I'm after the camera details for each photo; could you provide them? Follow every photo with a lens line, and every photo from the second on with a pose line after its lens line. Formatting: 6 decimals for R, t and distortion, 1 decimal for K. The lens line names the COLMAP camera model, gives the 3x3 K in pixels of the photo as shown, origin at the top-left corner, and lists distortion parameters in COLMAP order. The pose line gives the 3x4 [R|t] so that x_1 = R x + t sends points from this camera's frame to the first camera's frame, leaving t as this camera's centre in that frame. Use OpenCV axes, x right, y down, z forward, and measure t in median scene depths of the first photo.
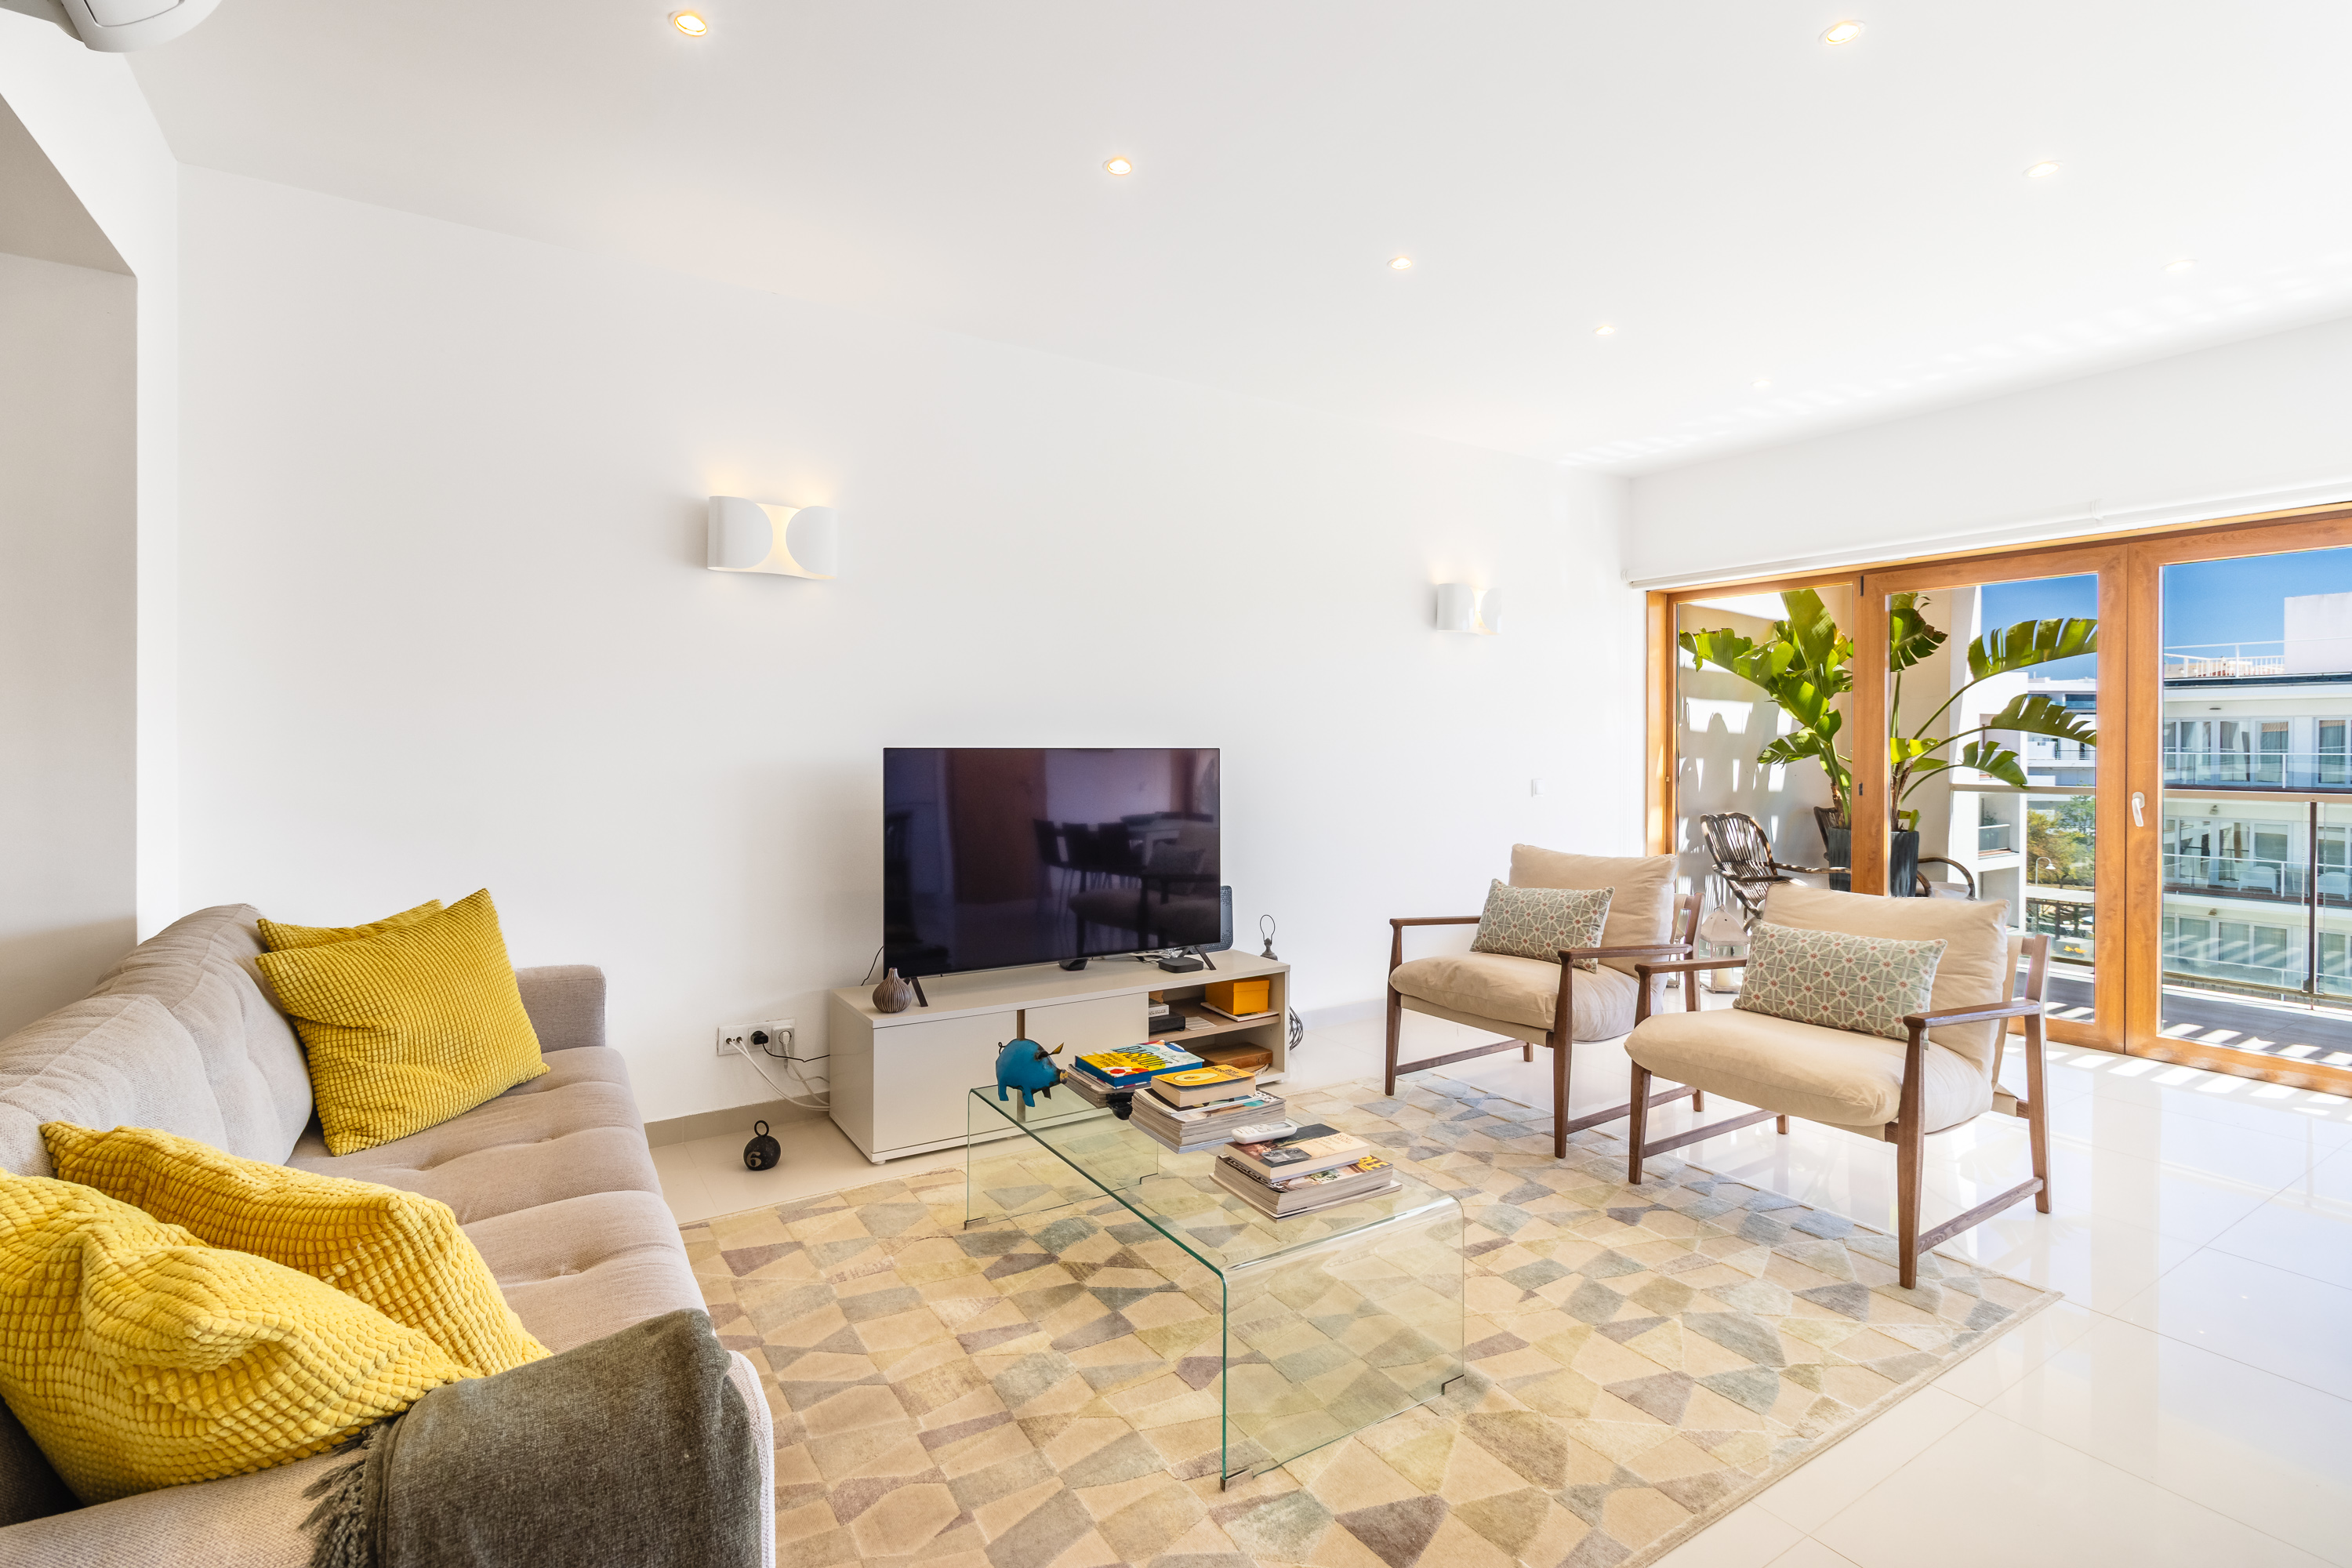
lens RADIAL K [[1087.3, 0, 1161.8], [0, 1087.3, 748.1], [0, 0, 1]] dist [0.000287, 0.000397]
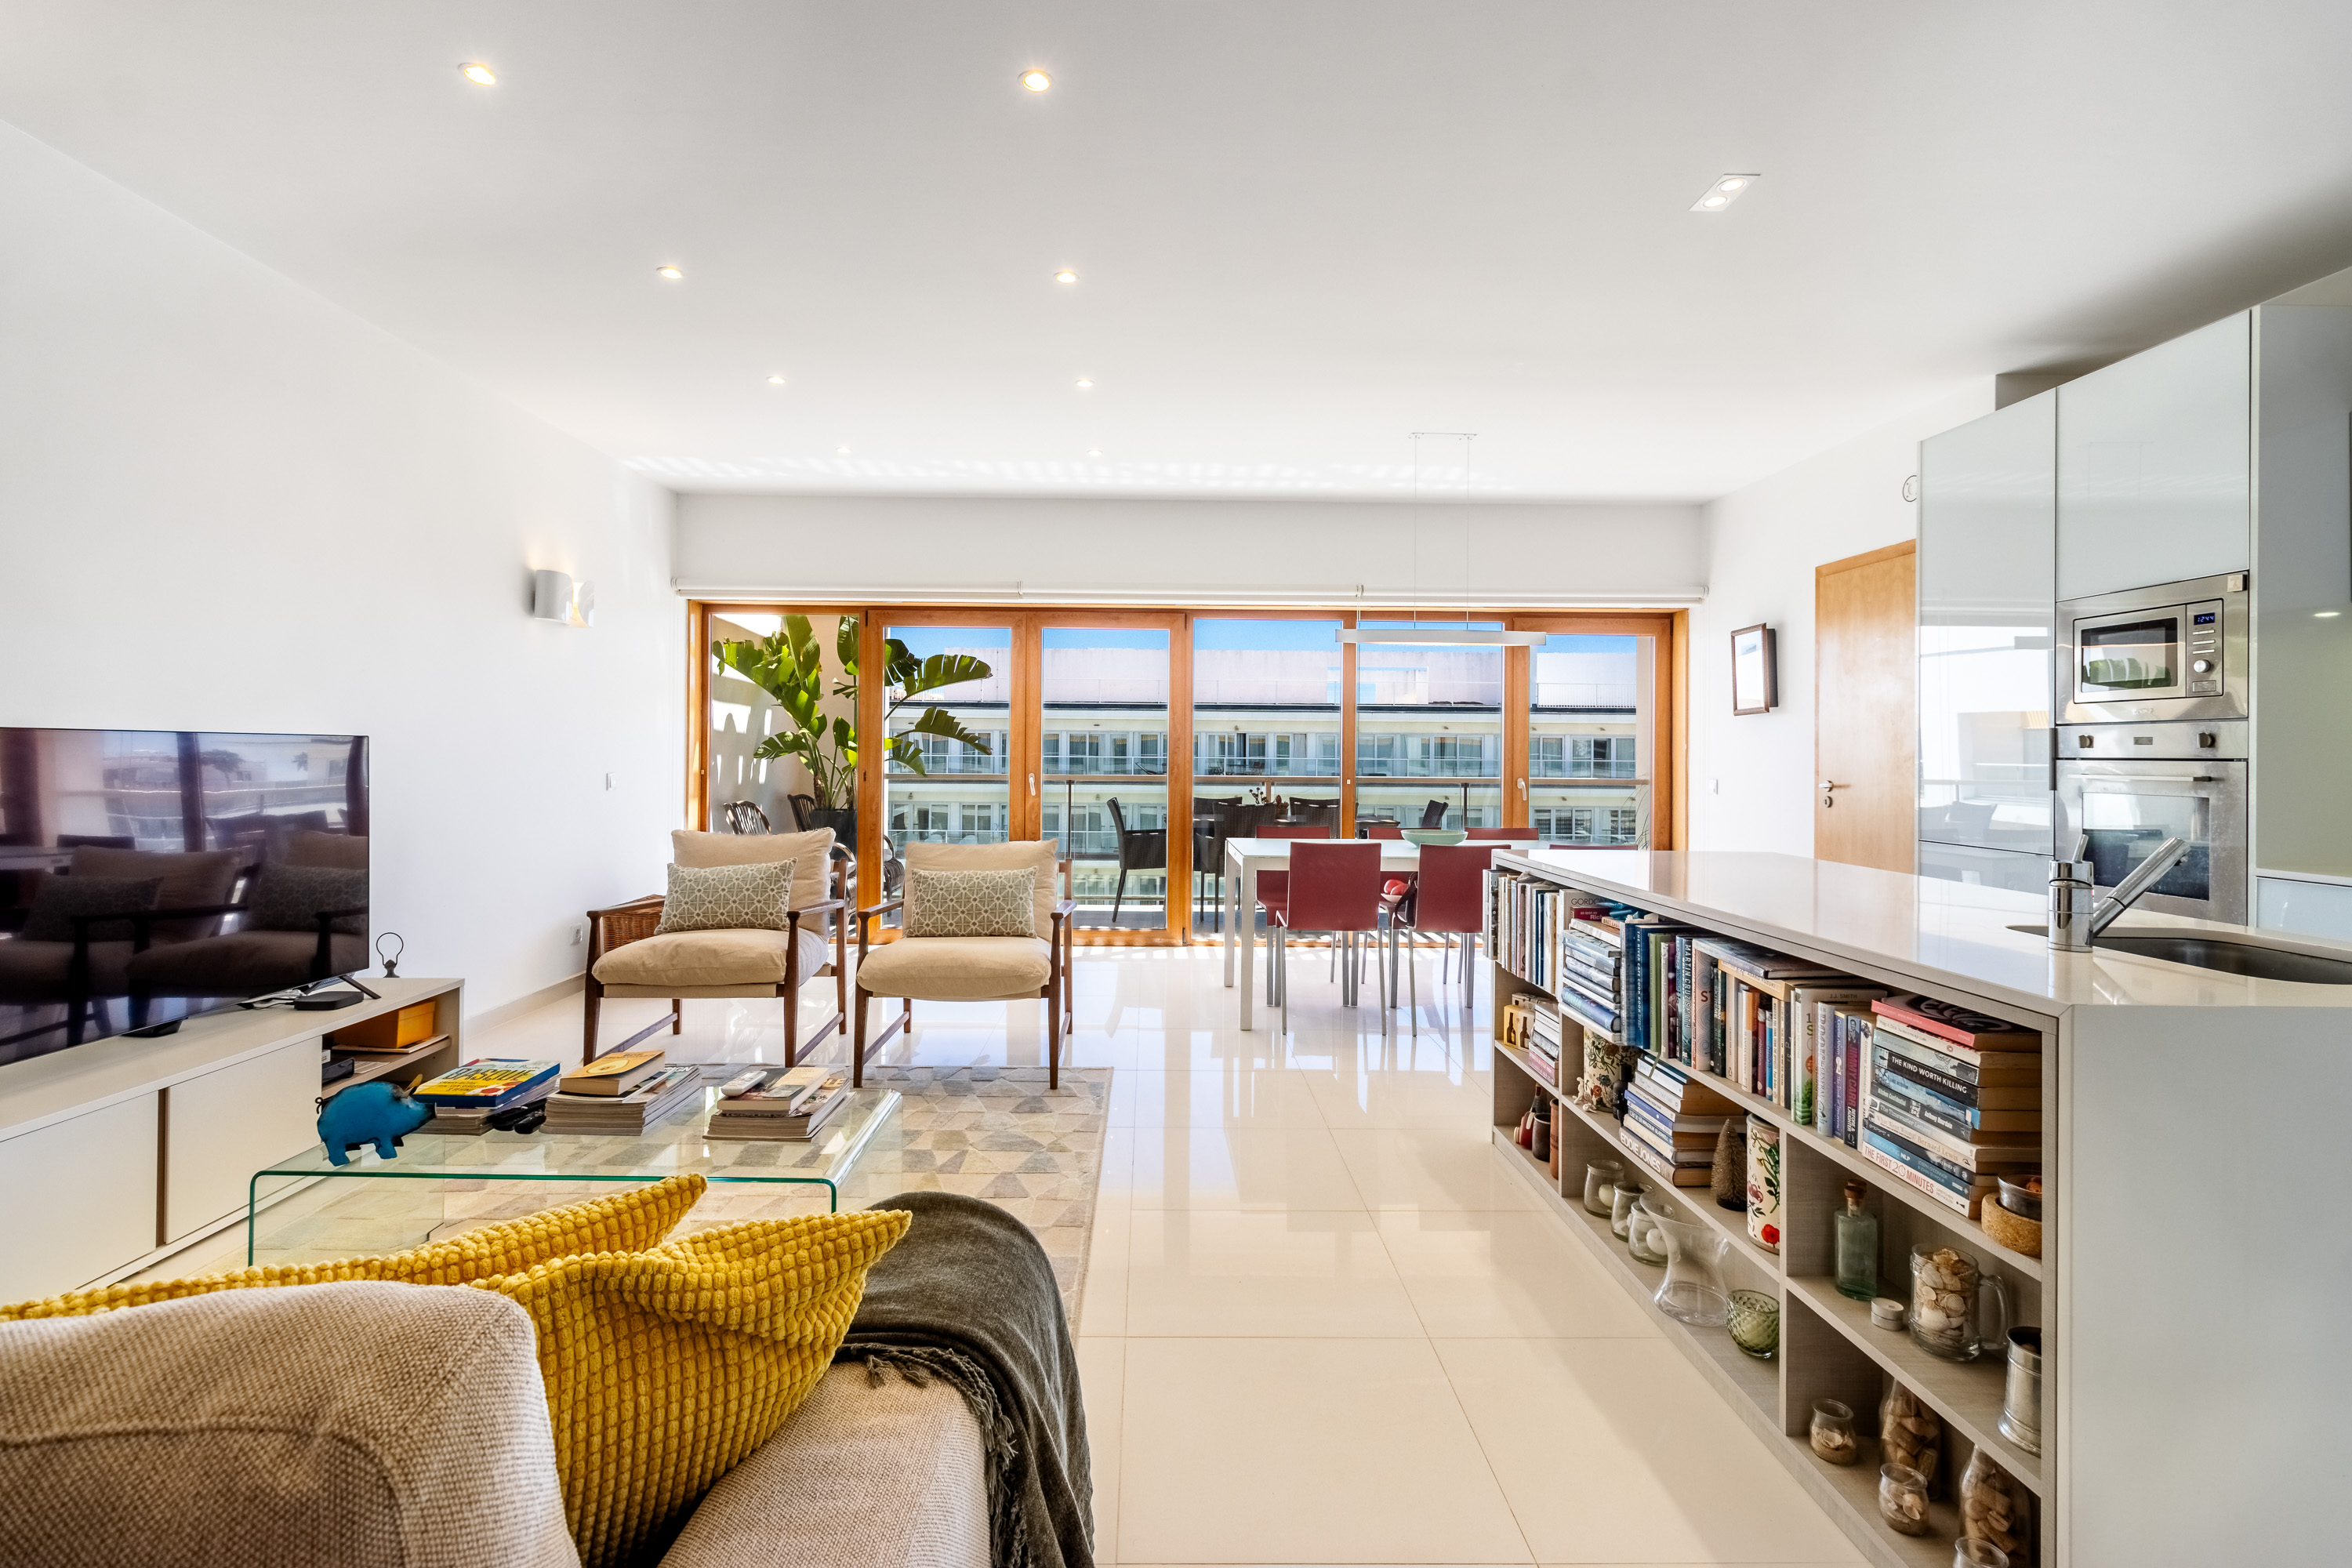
lens RADIAL K [[1087.3, 0, 1161.8], [0, 1087.3, 748.1], [0, 0, 1]] dist [0.000287, 0.000397]
pose [[0.524294, 0.004791, 0.851524, -0.349796], [-0.001412, 0.999988, -0.004757, 0.013228], [-0.851536, 0.001292, 0.524294, 0.041112]]
